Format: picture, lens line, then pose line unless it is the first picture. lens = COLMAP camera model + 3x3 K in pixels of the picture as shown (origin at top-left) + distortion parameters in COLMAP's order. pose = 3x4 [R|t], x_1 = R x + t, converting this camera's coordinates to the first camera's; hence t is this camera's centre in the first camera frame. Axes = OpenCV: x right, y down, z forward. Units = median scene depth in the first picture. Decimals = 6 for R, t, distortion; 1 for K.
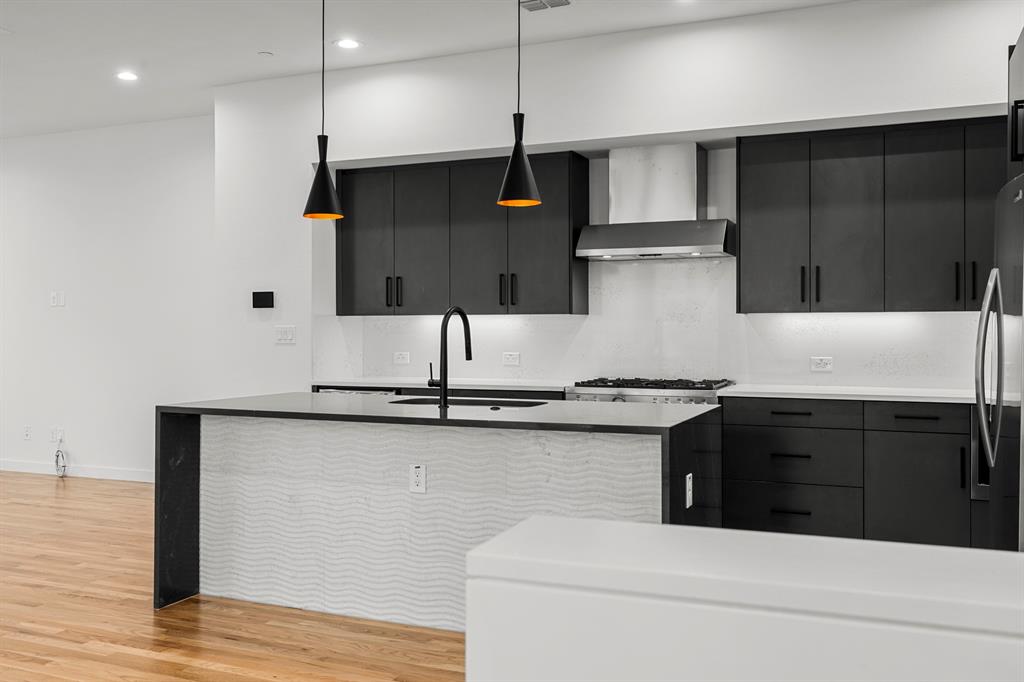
lens RADIAL K [[910.6, 0, 500.4], [0, 910.6, 322.5], [0, 0, 1]] dist [-0.000569, 0.026520]
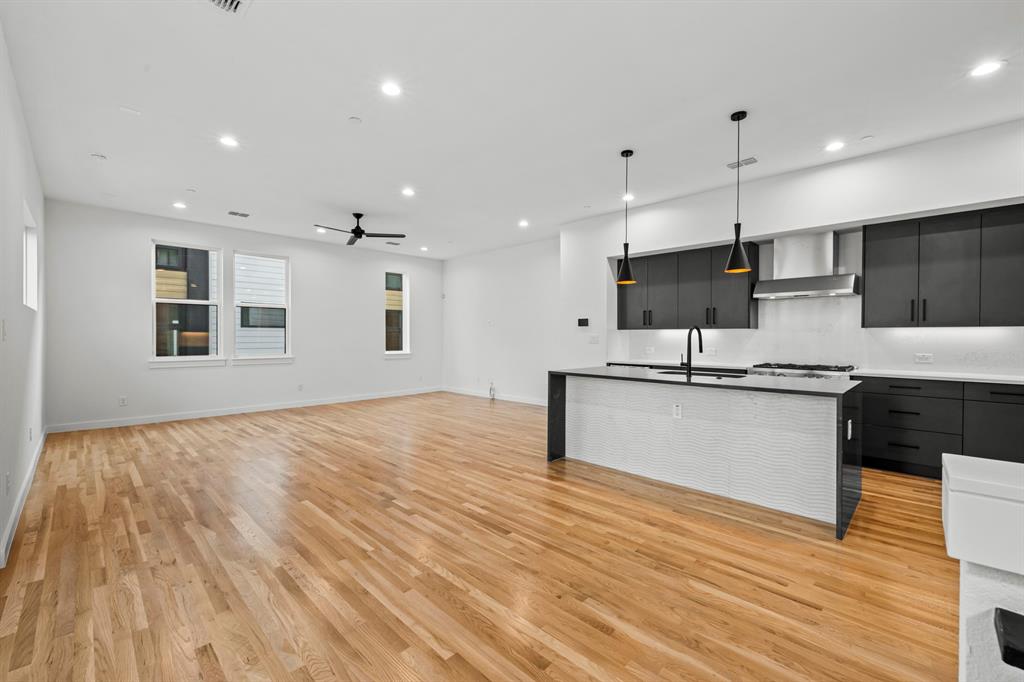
lens RADIAL K [[428.9, 0, 504.3], [0, 428.9, 340.4], [0, 0, 1]] dist [0.002004, -0.000614]
pose [[0.929130, 0.005843, -0.369708, -0.074016], [0.001289, 0.999818, 0.019041, -0.002870], [0.369752, -0.018168, 0.928953, -0.009438]]
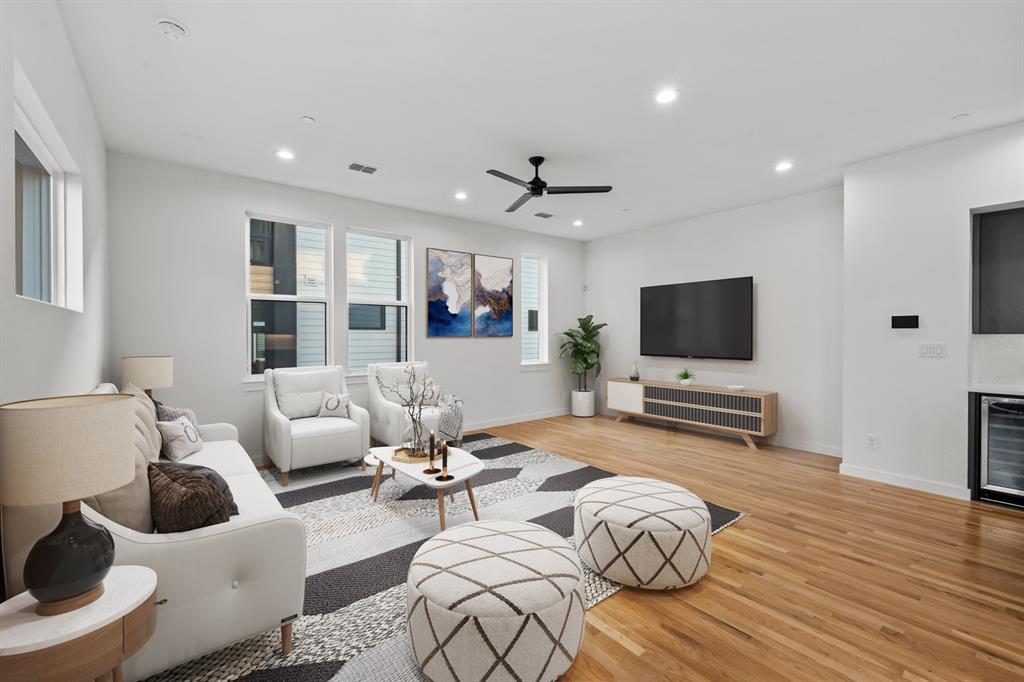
lens RADIAL K [[428.9, 0, 500.0], [0, 428.9, 339.3], [0, 0, 1]] dist [0.002004, -0.000614]
pose [[0.876118, 0.003648, -0.482083, -0.583871], [0.007719, 0.999737, 0.021593, -0.022498], [0.482035, -0.022640, 0.875859, 0.238977]]
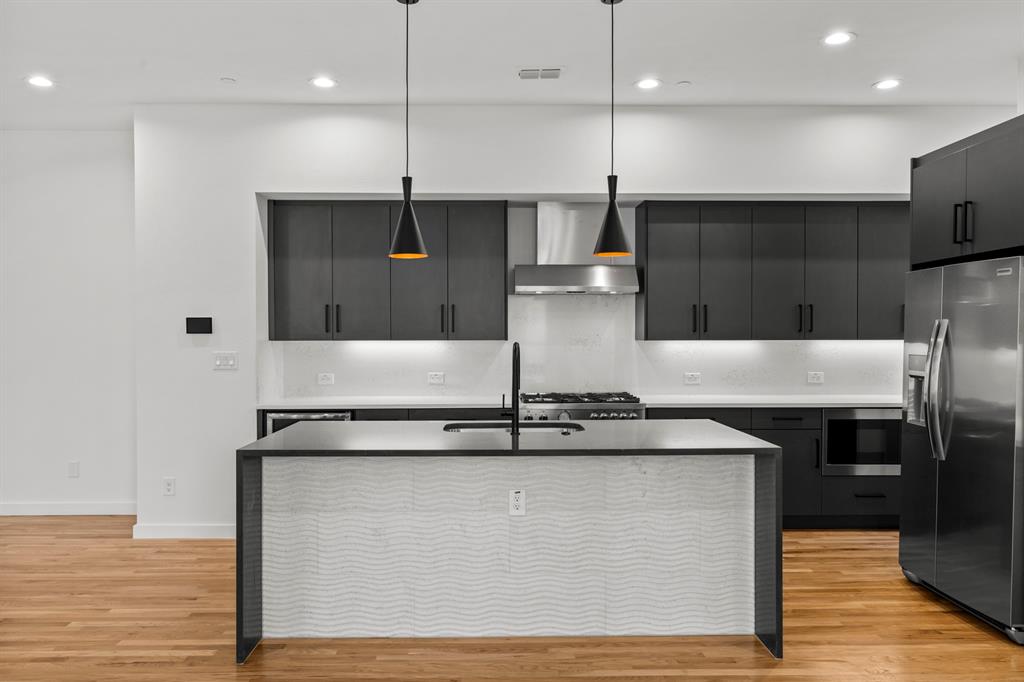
lens RADIAL K [[735.4, 0, 503.1], [0, 735.4, 340.3], [0, 0, 1]] dist [0.002211, -0.004052]
pose [[0.911585, -0.005087, 0.411080, -0.358872], [-0.002443, 0.999839, 0.017790, -0.029655], [-0.411104, -0.017222, 0.911426, 0.159419]]
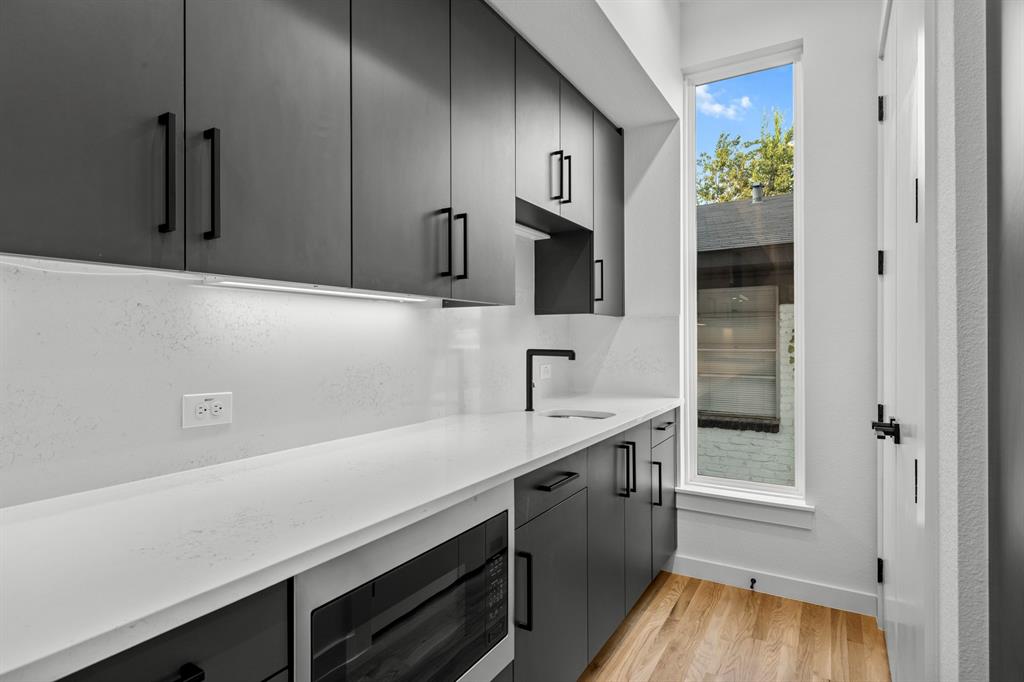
lens RADIAL K [[544.2, 0, 503.3], [0, 544.2, 340.3], [0, 0, 1]] dist [0.001124, -0.000281]
pose [[0.139749, -0.004139, 0.990178, 0.317873], [-0.006102, 0.999969, 0.005041, 0.011122], [-0.990168, -0.006746, 0.139719, 0.825968]]
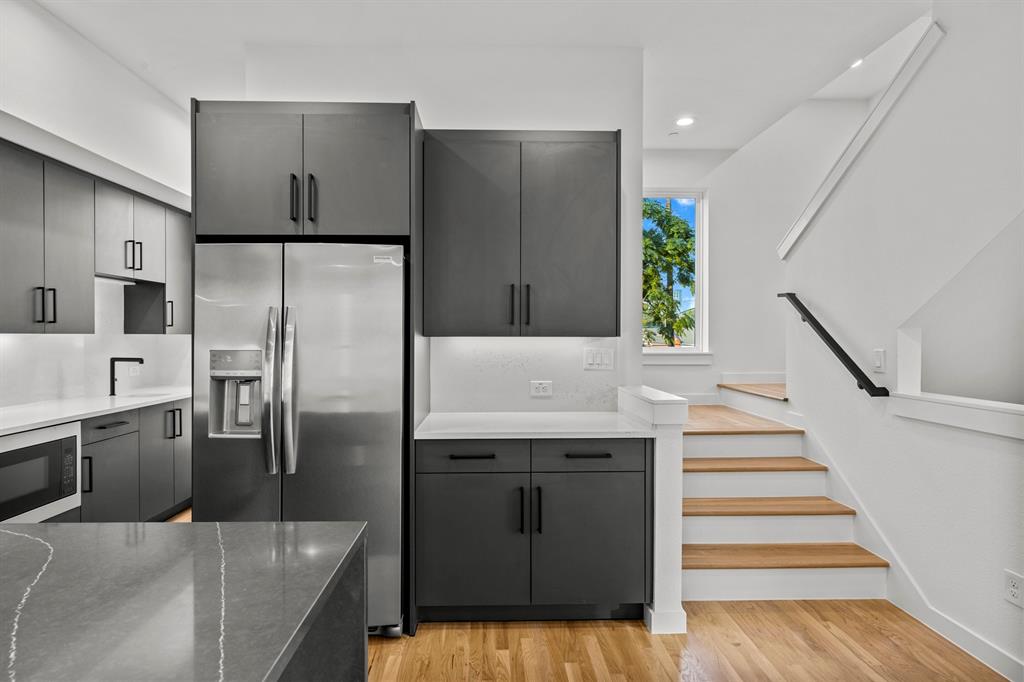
lens RADIAL K [[544.2, 0, 505.4], [0, 544.2, 340.7], [0, 0, 1]] dist [0.001124, -0.000281]
pose [[-0.413971, -0.011027, 0.910223, -0.144938], [-0.011575, 0.999910, 0.006850, -0.014715], [-0.910217, -0.007700, -0.414061, 0.681713]]
